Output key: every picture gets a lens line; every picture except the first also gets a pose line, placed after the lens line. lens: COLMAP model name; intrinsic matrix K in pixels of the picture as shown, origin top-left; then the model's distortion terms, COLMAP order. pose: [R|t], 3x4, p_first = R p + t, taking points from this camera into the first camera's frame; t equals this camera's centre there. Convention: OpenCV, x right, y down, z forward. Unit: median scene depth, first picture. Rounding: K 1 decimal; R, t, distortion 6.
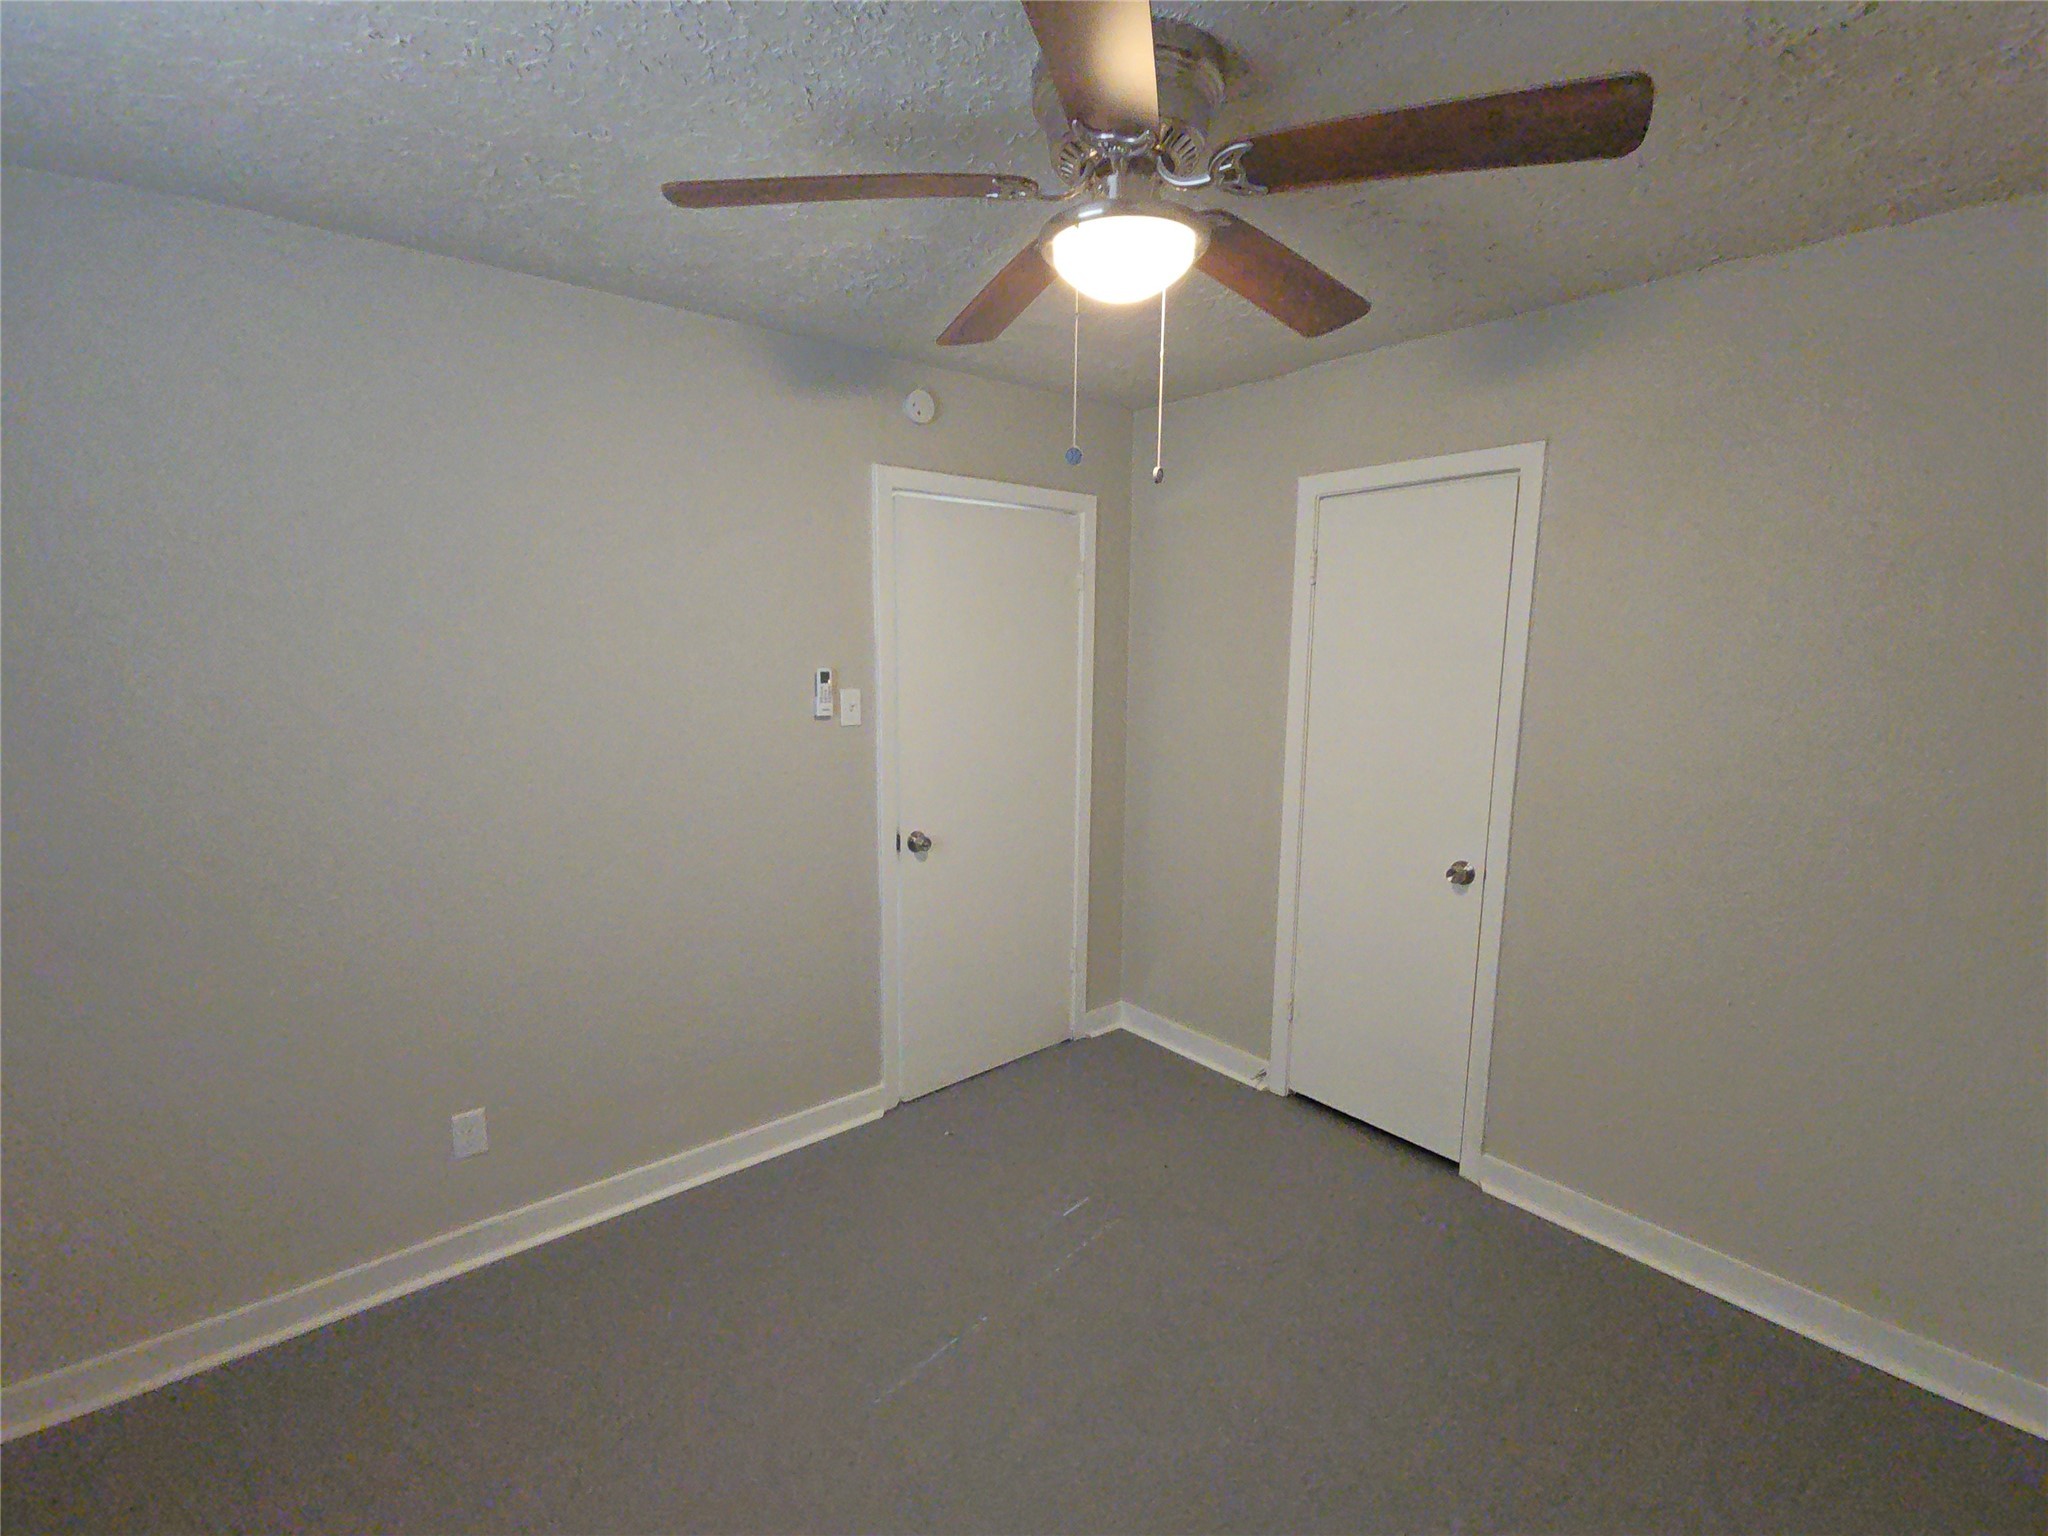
lens RADIAL K [[919.1, 0, 1024.4], [0, 919.1, 766.0], [0, 0, 1]] dist [-0.000725, 0.000217]
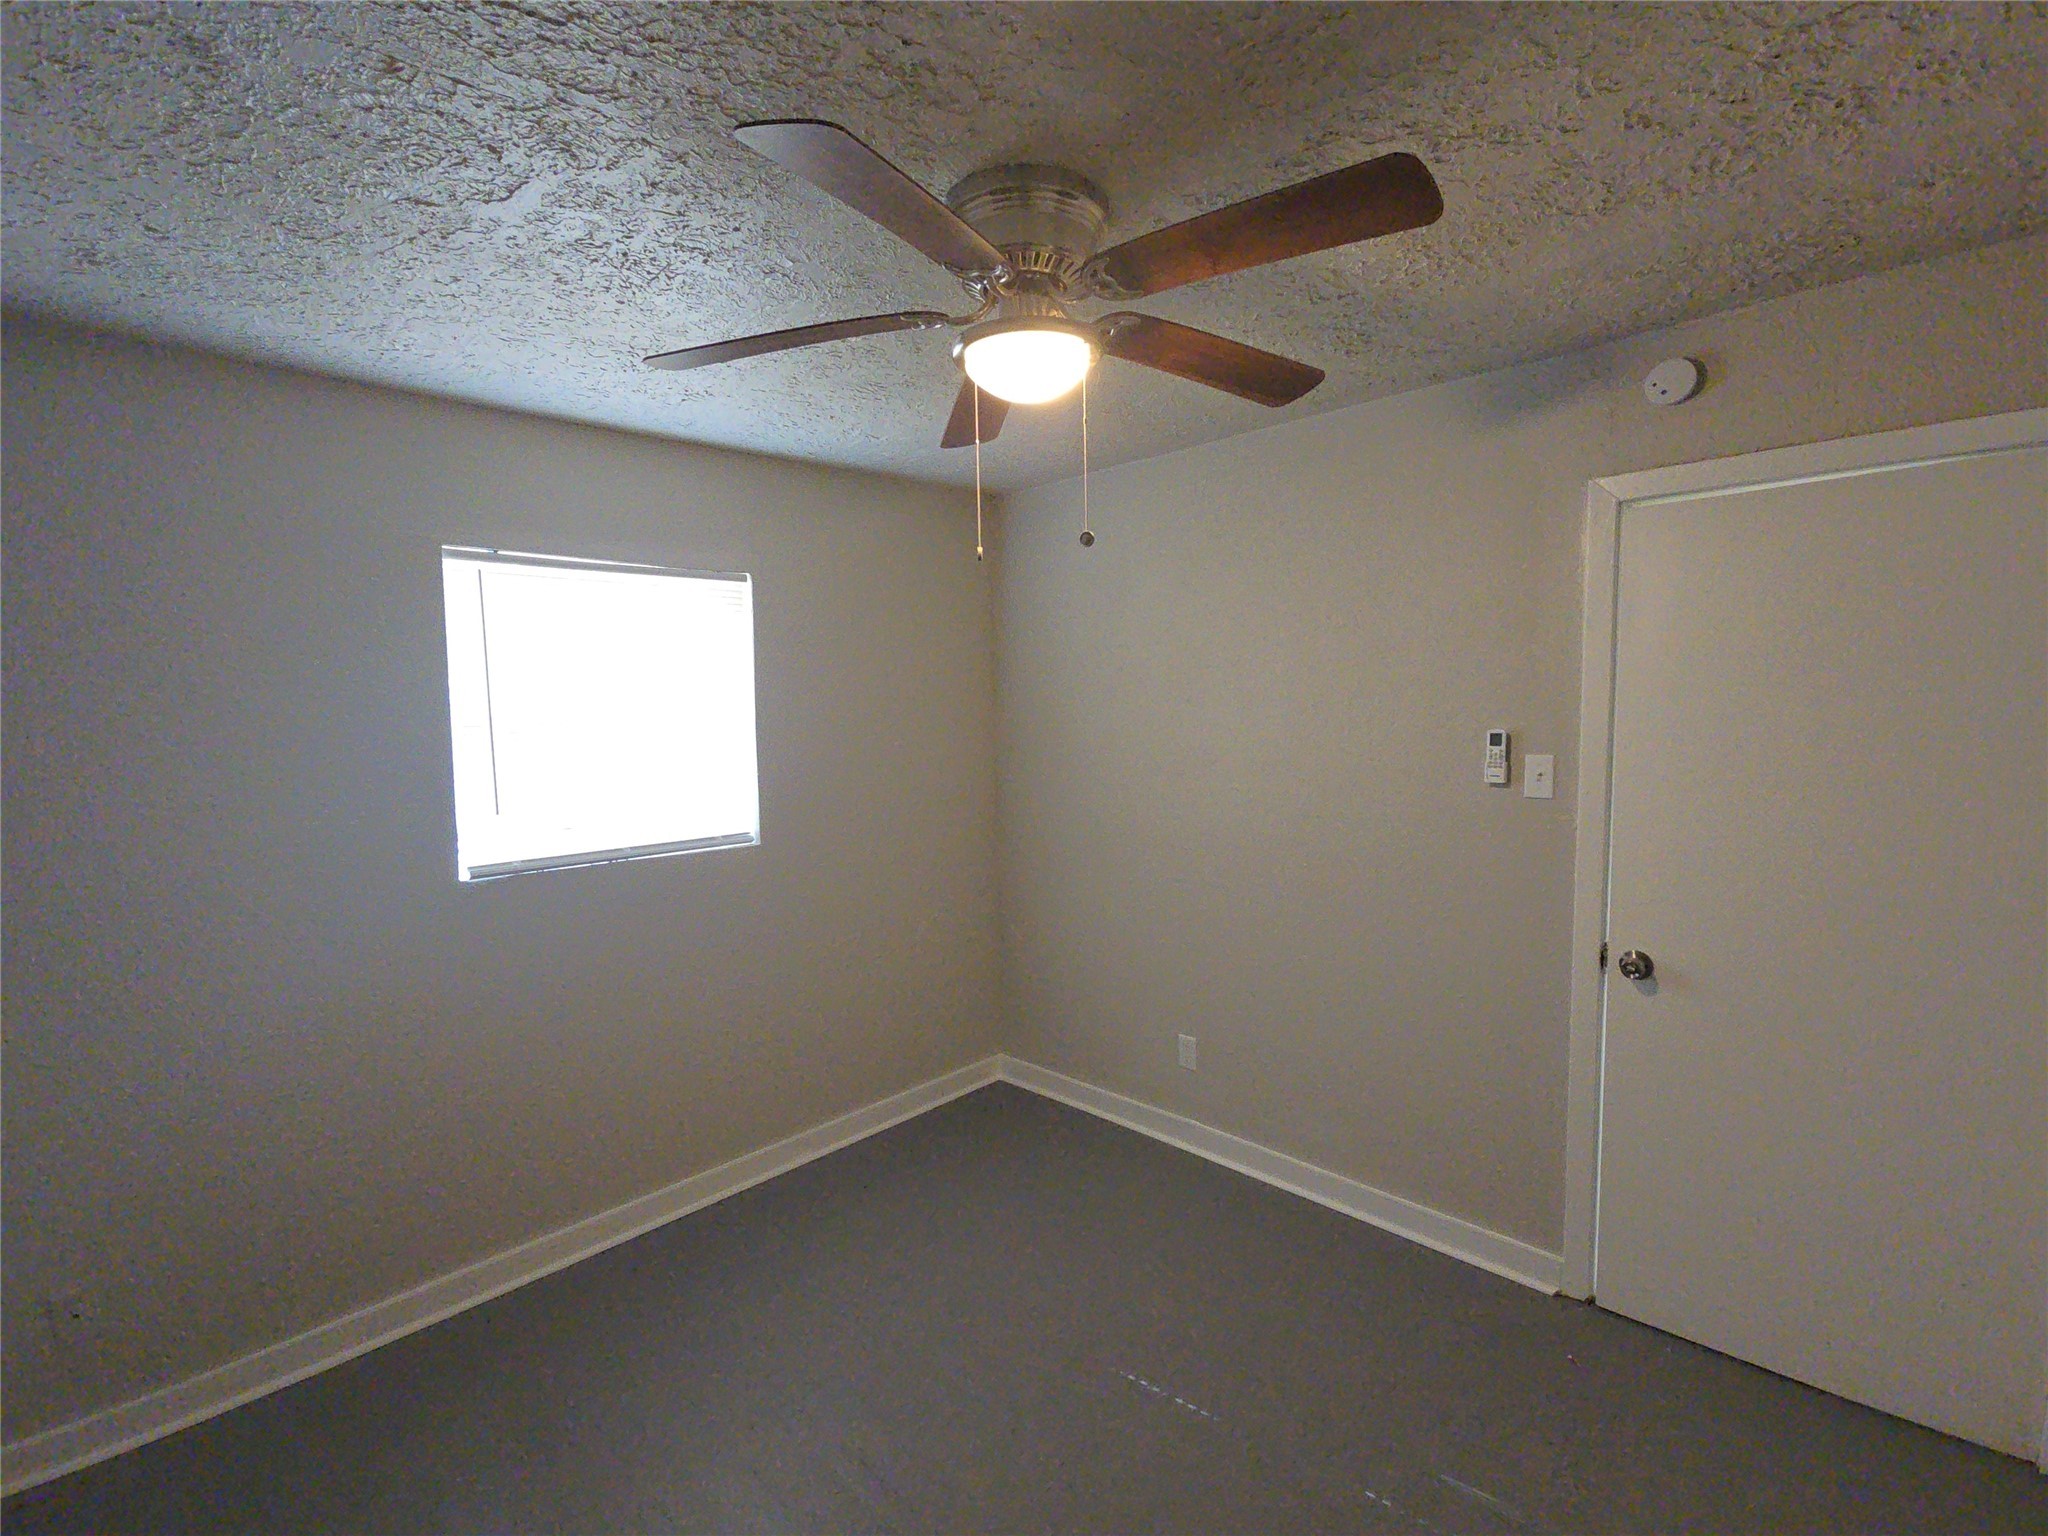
lens RADIAL K [[919.1, 0, 1005.0], [0, 919.1, 762.3], [0, 0, 1]] dist [-0.000725, 0.000217]
pose [[0.100478, 0.065893, -0.992755, 0.589753], [-0.118716, 0.991470, 0.053793, -0.063556], [0.987831, 0.112451, 0.107443, 0.426856]]
